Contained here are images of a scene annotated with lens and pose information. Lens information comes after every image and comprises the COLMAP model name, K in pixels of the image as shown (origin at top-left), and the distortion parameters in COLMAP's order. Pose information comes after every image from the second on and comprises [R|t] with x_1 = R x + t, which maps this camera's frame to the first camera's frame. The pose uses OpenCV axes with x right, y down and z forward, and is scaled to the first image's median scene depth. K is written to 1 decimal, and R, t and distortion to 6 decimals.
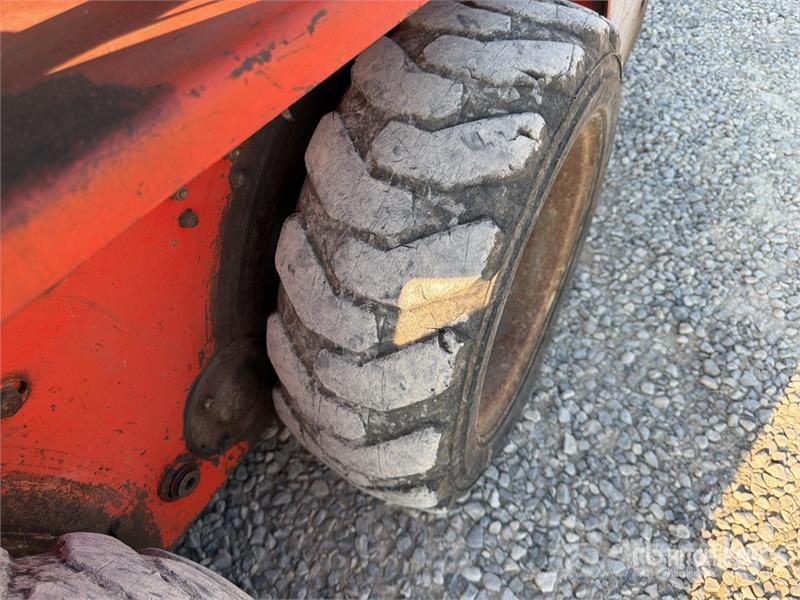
lens RADIAL K [[576.1, 0, 393.0], [0, 576.1, 296.5], [0, 0, 1]] dist [0.012379, -0.020843]
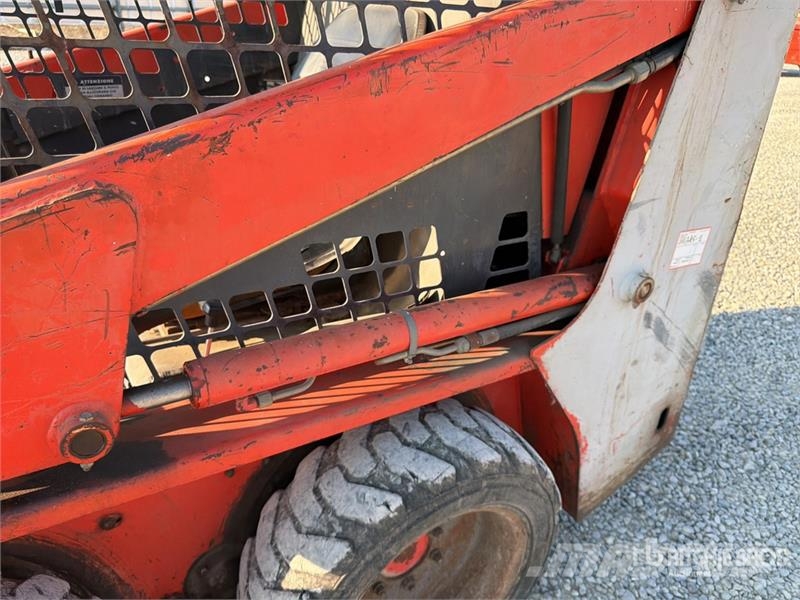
lens RADIAL K [[576.1, 0, 392.9], [0, 576.1, 305.9], [0, 0, 1]] dist [0.012379, -0.020843]
pose [[0.868465, 0.296673, -0.397181, 0.755538], [-0.417988, 0.868979, -0.264880, -0.342176], [0.266560, 0.396056, 0.878684, -0.822639]]
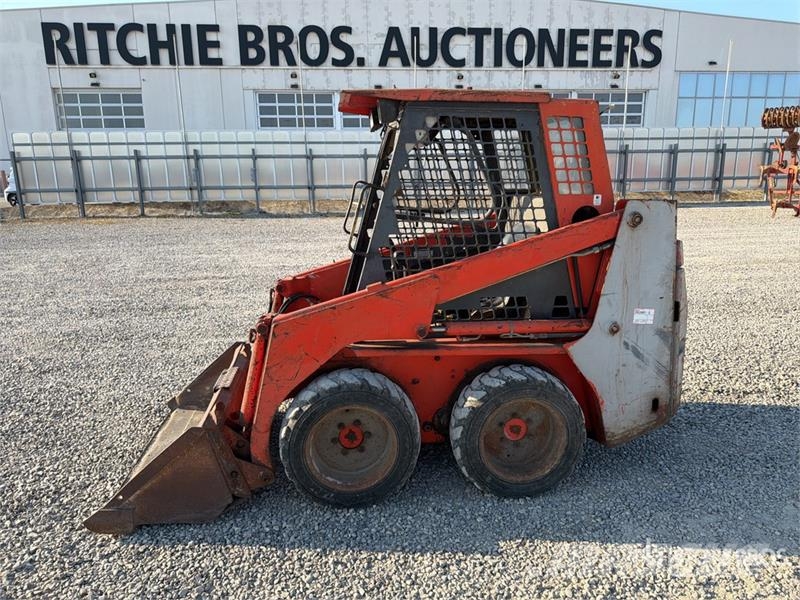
lens RADIAL K [[571.0, 0, 401.5], [0, 571.0, 297.3], [0, 0, 1]] dist [0.029581, -0.033843]
pose [[0.597553, 0.216839, -0.771953, 3.613358], [-0.608074, 0.750099, -0.259997, 1.072004], [0.522663, 0.624766, 0.580078, -3.116845]]
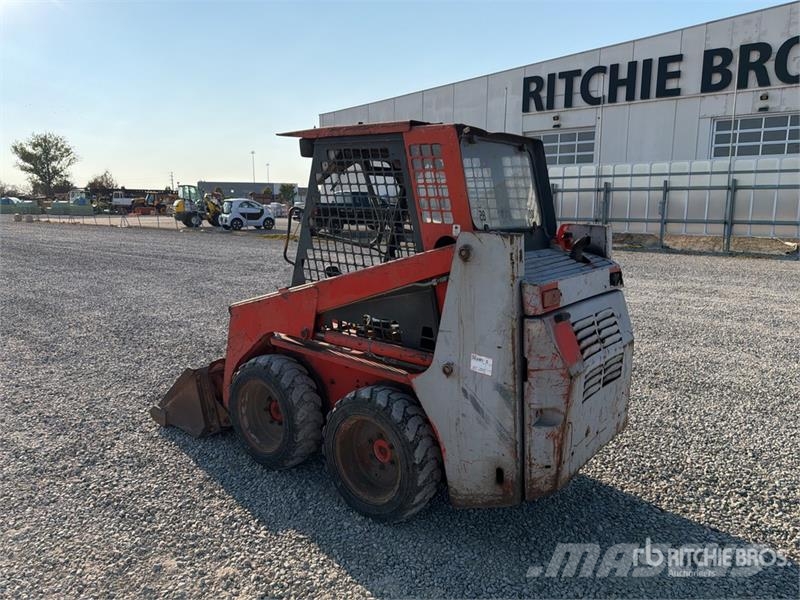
lens RADIAL K [[571.0, 0, 394.4], [0, 571.0, 296.8], [0, 0, 1]] dist [0.029581, -0.033843]
pose [[-0.165973, 0.206929, -0.964175, 5.398287], [-0.731618, 0.629734, 0.261093, -2.696294], [0.661202, 0.748742, 0.046874, 0.263180]]
